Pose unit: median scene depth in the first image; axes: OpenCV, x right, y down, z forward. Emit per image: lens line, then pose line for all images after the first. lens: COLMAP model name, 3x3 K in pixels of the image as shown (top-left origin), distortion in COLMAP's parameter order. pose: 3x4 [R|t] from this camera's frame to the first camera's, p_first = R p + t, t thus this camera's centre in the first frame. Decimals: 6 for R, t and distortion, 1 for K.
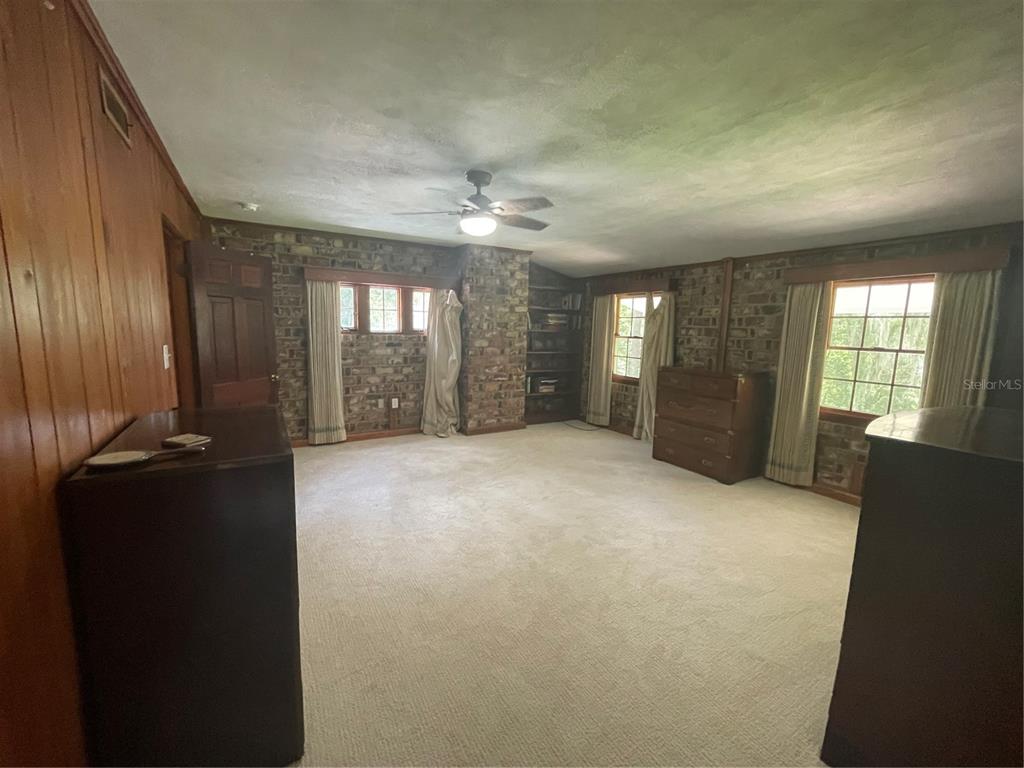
lens RADIAL K [[412.0, 0, 507.2], [0, 412.0, 380.3], [0, 0, 1]] dist [-0.001069, -0.000017]
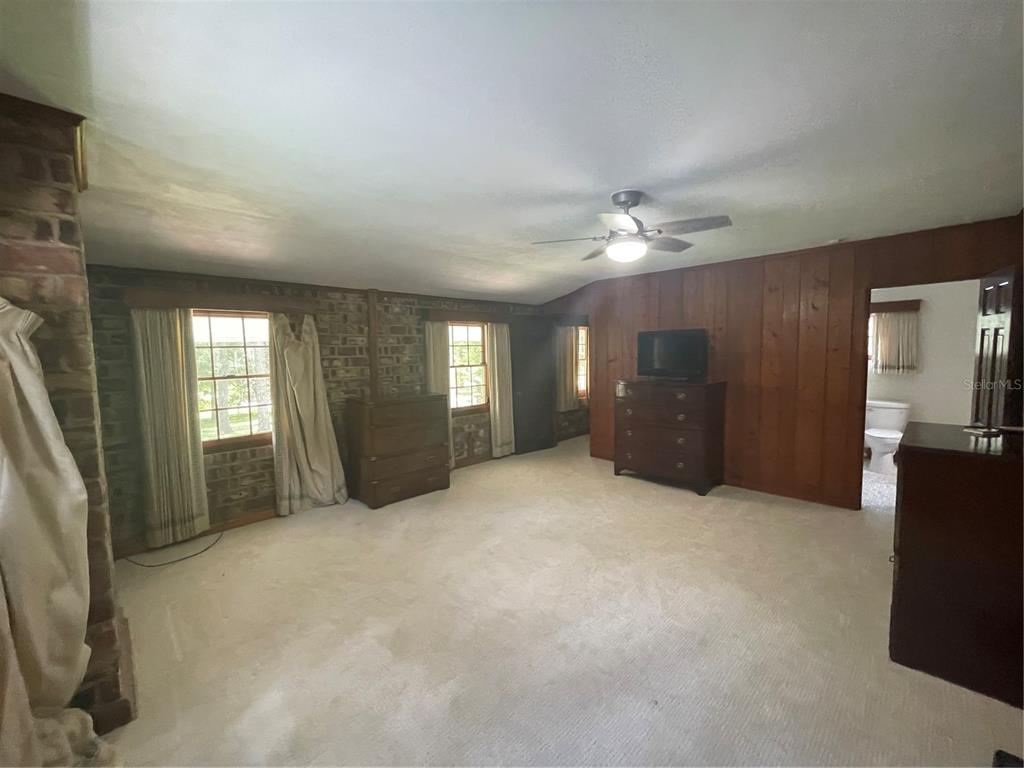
lens RADIAL K [[412.0, 0, 506.2], [0, 412.0, 382.8], [0, 0, 1]] dist [-0.001069, -0.000017]
pose [[-0.221252, -0.086928, 0.971335, -0.552542], [0.150347, 0.981071, 0.122045, -0.142291], [-0.963558, 0.173040, -0.203994, 0.923128]]
